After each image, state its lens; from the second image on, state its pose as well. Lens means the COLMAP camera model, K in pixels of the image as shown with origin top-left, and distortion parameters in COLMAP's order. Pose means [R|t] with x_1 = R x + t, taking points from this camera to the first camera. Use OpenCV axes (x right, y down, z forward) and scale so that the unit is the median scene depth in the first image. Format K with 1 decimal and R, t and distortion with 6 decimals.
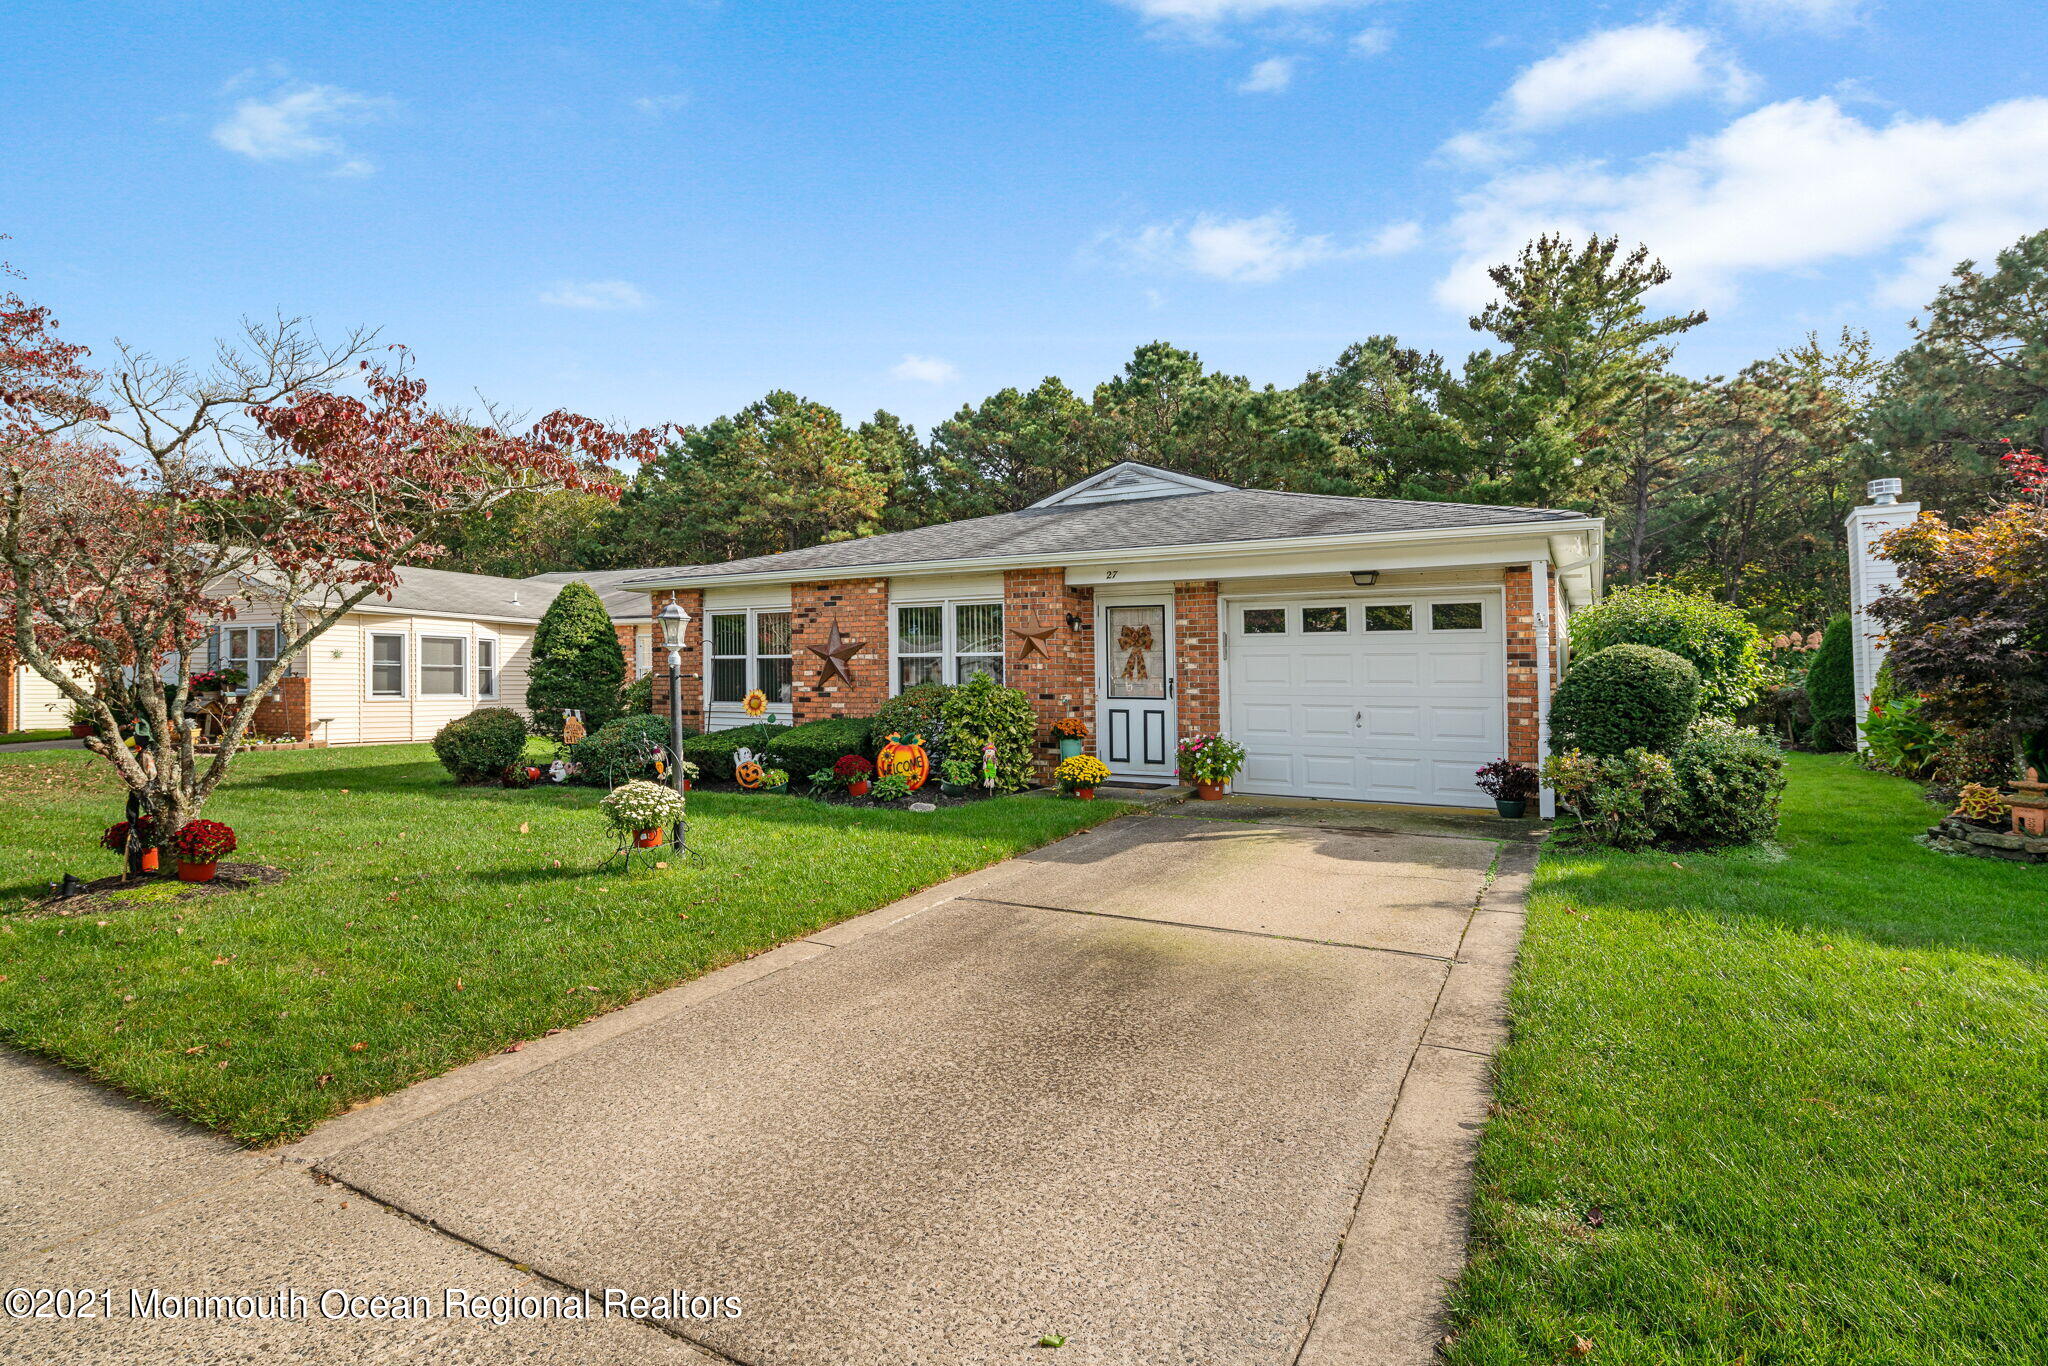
lens RADIAL K [[1037.0, 0, 1001.3], [0, 1037.0, 651.3], [0, 0, 1]] dist [-0.000064, -0.000945]
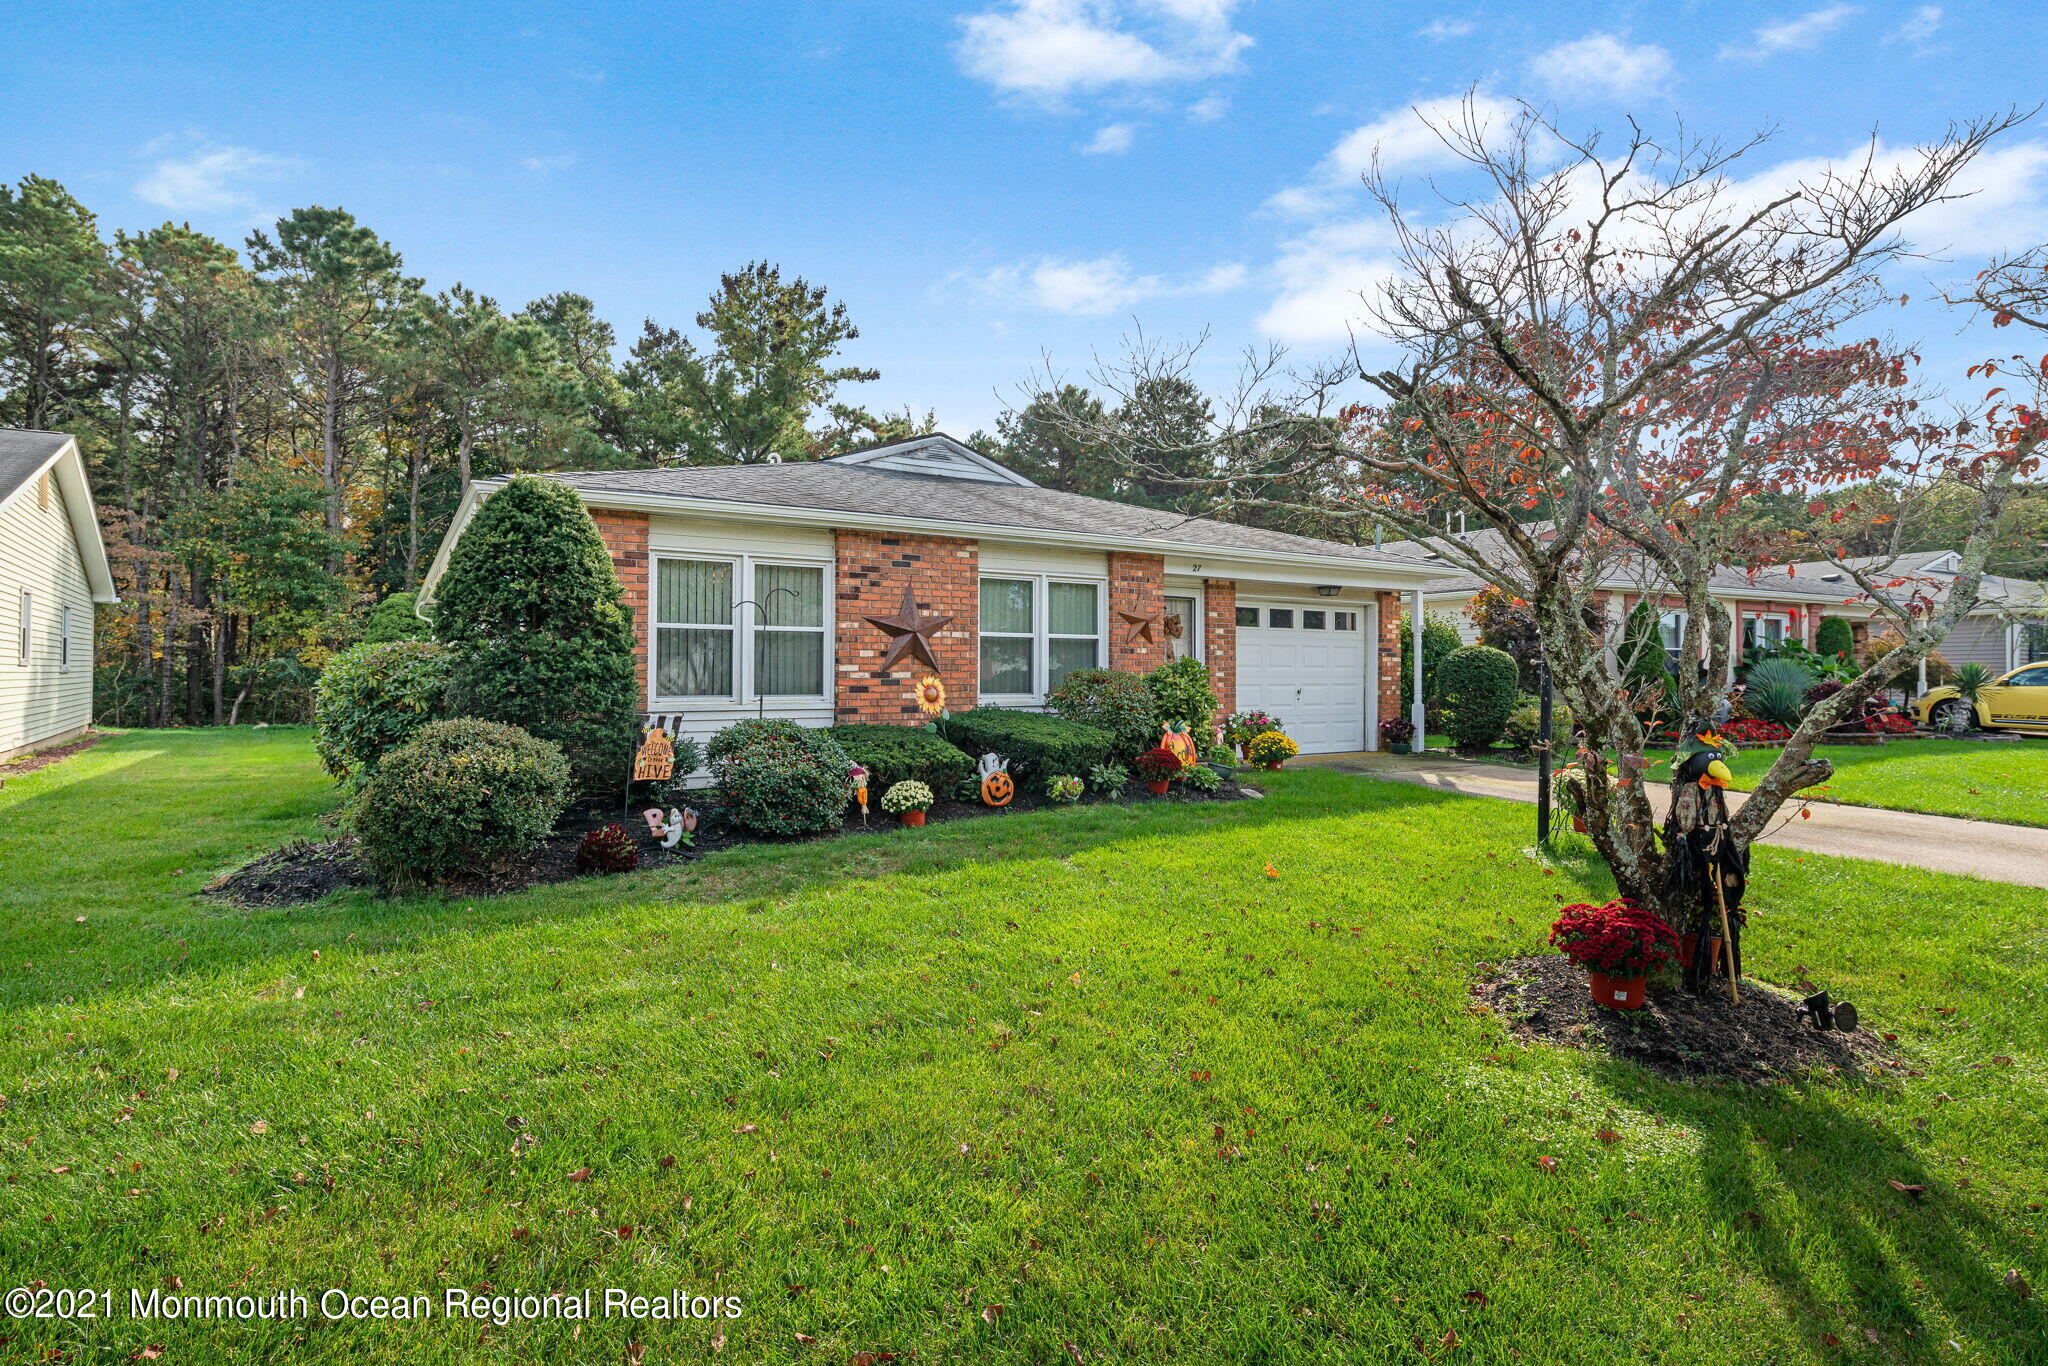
lens RADIAL K [[1037.0, 0, 1001.3], [0, 1037.0, 651.3], [0, 0, 1]] dist [-0.000064, -0.000945]
pose [[0.453056, 0.010850, 0.891416, -0.831730], [-0.031971, 0.999480, 0.004084, 0.013731], [-0.890908, -0.030350, 0.453168, 0.593646]]
